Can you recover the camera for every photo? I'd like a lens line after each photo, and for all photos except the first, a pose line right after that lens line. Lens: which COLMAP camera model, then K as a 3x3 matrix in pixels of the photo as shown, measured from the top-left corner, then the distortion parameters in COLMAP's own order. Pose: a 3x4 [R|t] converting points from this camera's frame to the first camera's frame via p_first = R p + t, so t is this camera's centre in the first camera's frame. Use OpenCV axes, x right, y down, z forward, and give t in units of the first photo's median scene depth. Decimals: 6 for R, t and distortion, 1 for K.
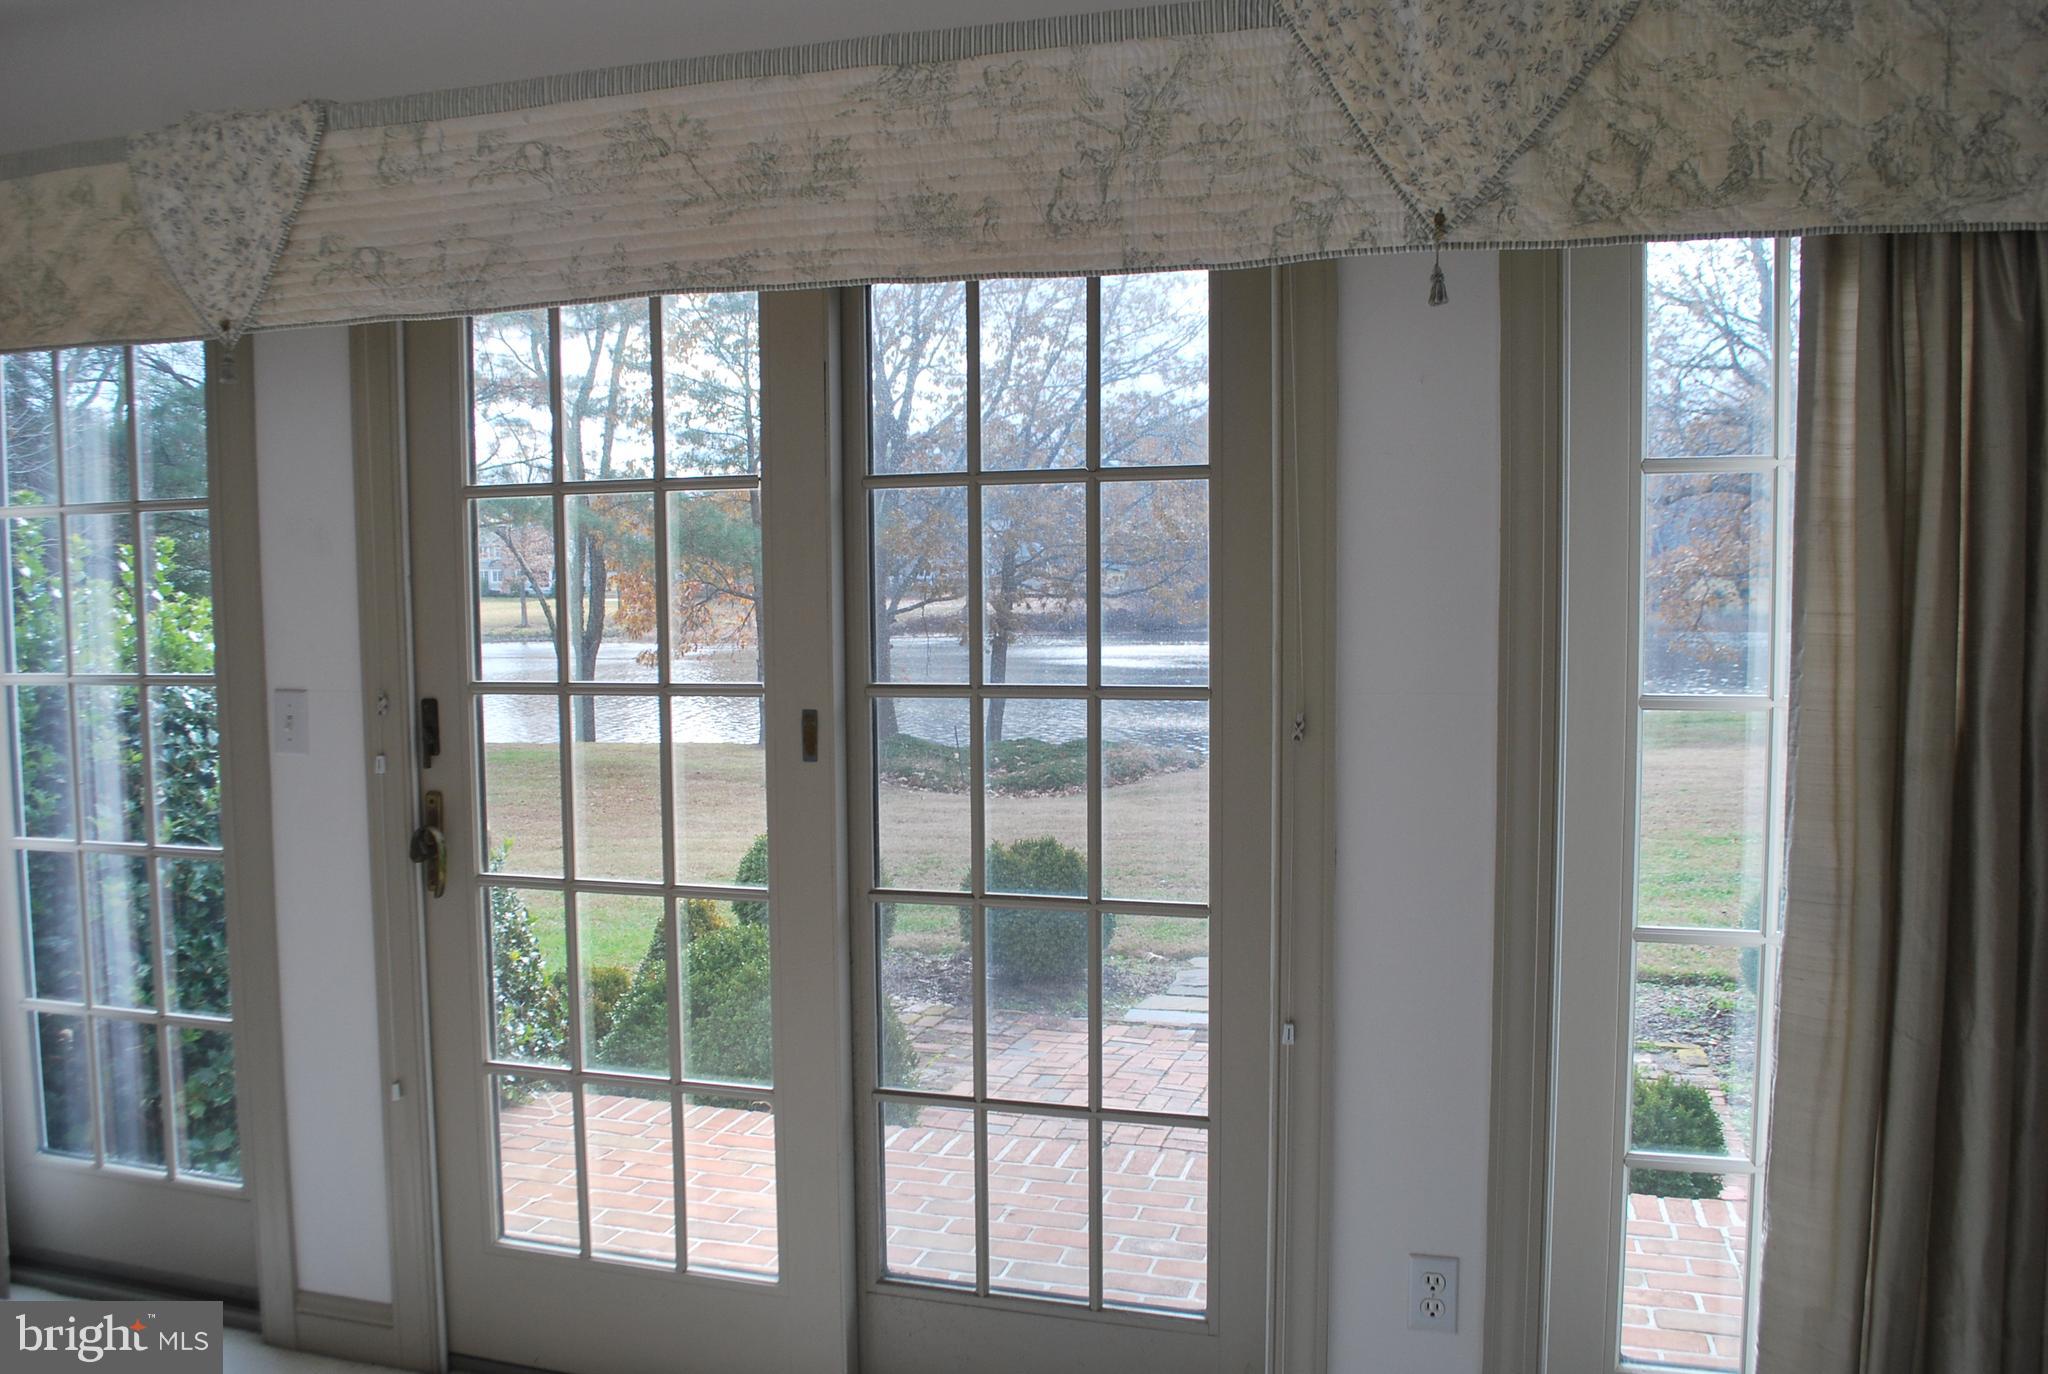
lens RADIAL K [[1614.1, 0, 1018.6], [0, 1614.1, 691.4], [0, 0, 1]] dist [-0.083839, 0.005310]
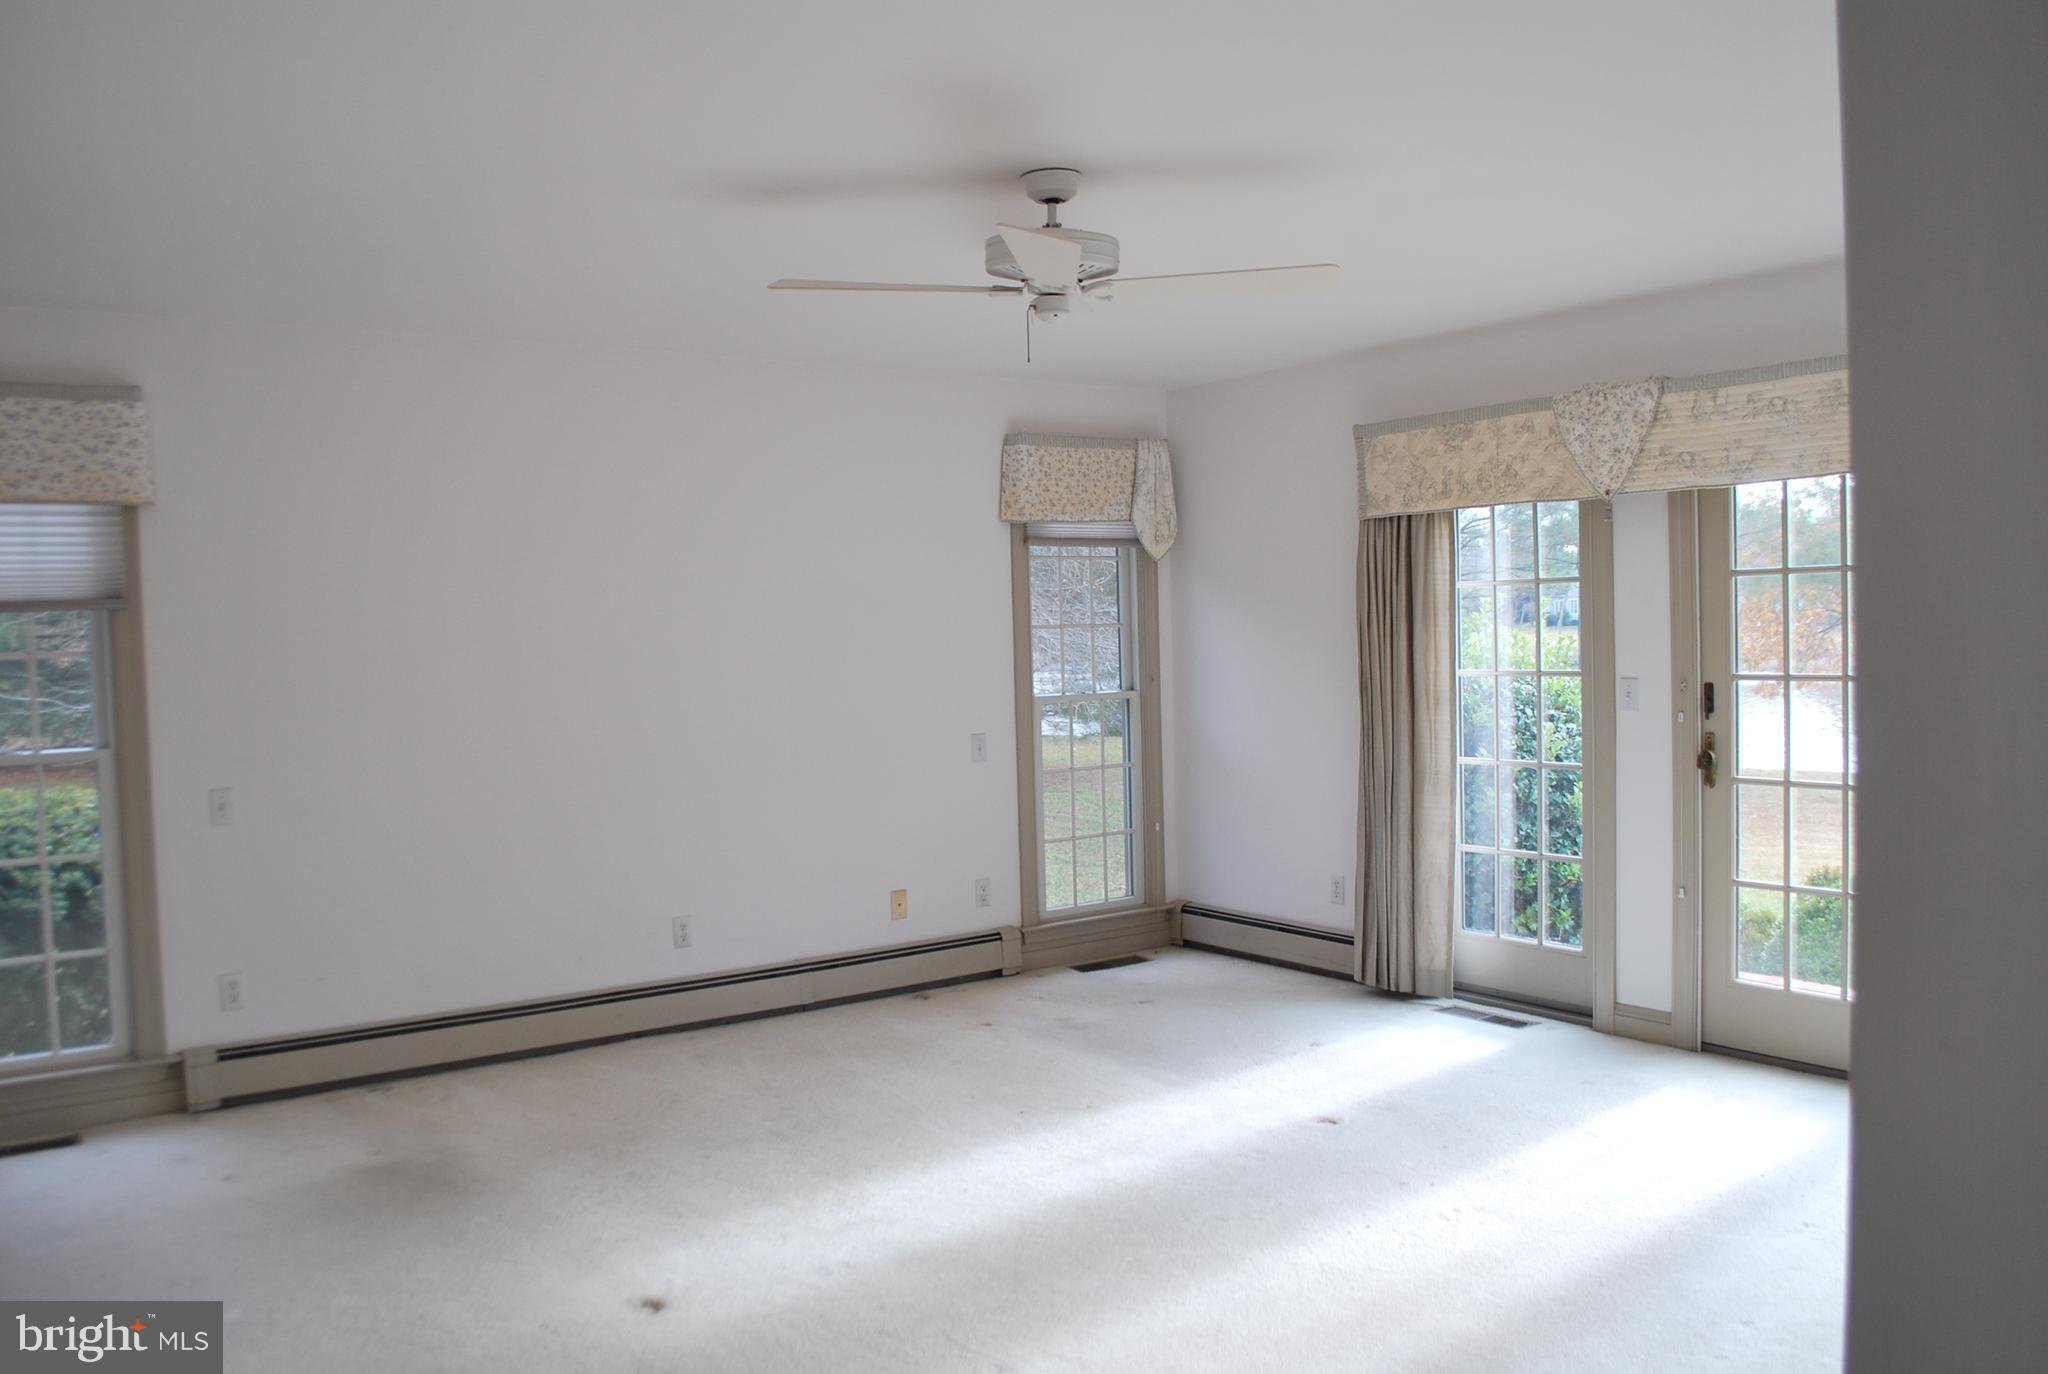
lens RADIAL K [[1635.9, 0, 999.7], [0, 1635.9, 684.9], [0, 0, 1]] dist [-0.073676, 0.001098]
pose [[0.784109, 0.013448, -0.620478, 0.166802], [-0.029185, 0.999458, -0.015220, 0.064943], [0.619937, 0.030043, 0.784076, -1.086148]]
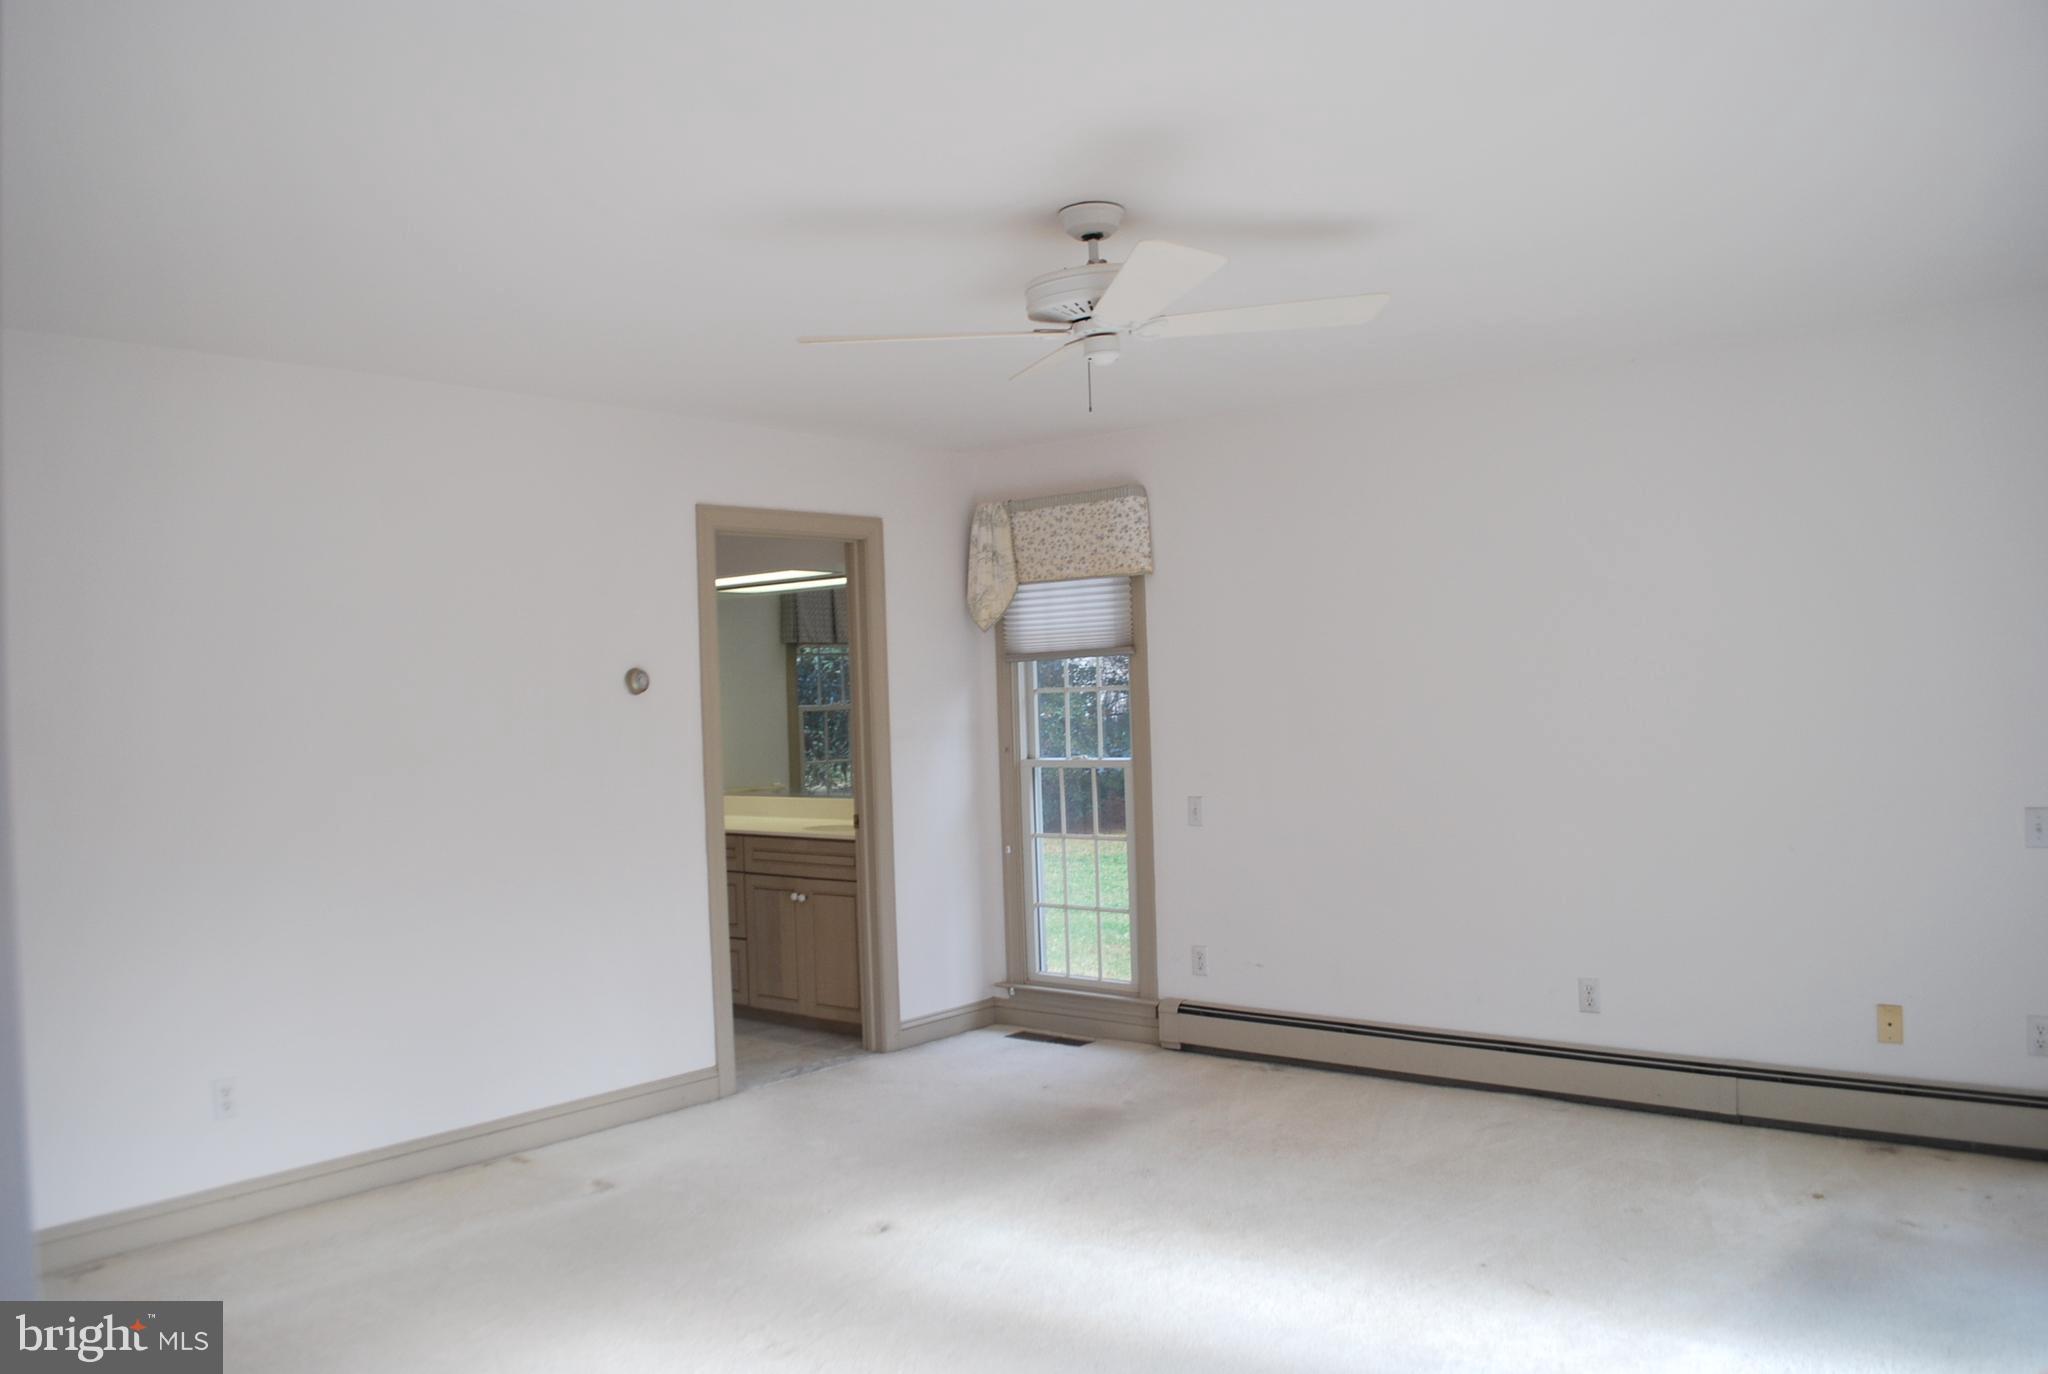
lens RADIAL K [[1635.9, 0, 999.7], [0, 1635.9, 684.9], [0, 0, 1]] dist [-0.073676, 0.001098]
pose [[-0.402836, 0.021424, -0.915021, 0.604089], [-0.030543, 0.998855, 0.036833, -0.064688], [0.914762, 0.042785, -0.401720, 0.608098]]
